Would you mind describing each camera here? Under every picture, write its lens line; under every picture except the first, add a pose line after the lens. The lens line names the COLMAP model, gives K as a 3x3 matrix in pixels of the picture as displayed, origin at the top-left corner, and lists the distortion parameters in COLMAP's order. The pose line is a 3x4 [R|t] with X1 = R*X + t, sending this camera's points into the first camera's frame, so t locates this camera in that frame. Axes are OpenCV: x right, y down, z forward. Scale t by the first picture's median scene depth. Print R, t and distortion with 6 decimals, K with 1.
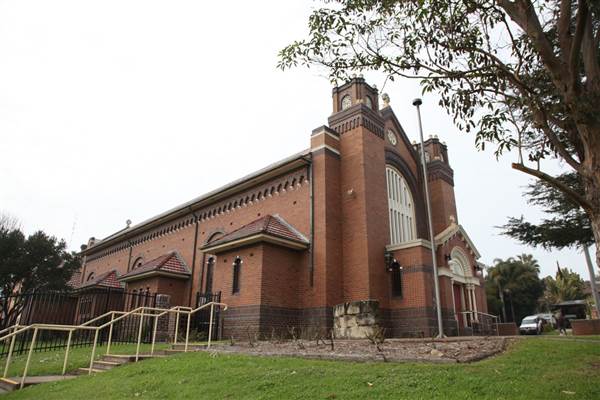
lens RADIAL K [[403.2, 0, 300.4], [0, 403.2, 197.3], [0, 0, 1]] dist [-0.131262, 0.056682]
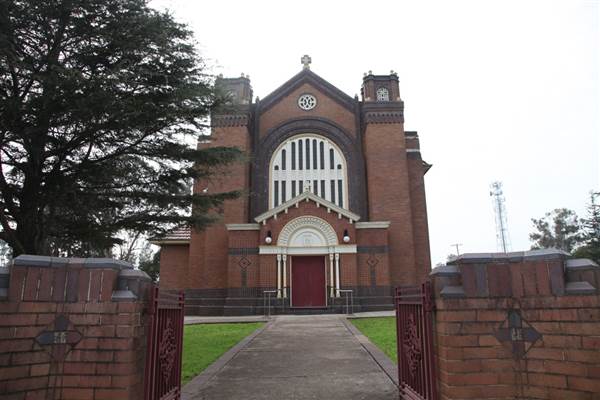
lens RADIAL K [[403.2, 0, 301.4], [0, 403.2, 197.0], [0, 0, 1]] dist [-0.131262, 0.056682]
pose [[0.671062, -0.207500, -0.711772, 0.419154], [0.286857, 0.957933, -0.008813, 0.034552], [0.683659, -0.198263, 0.702355, 0.136687]]
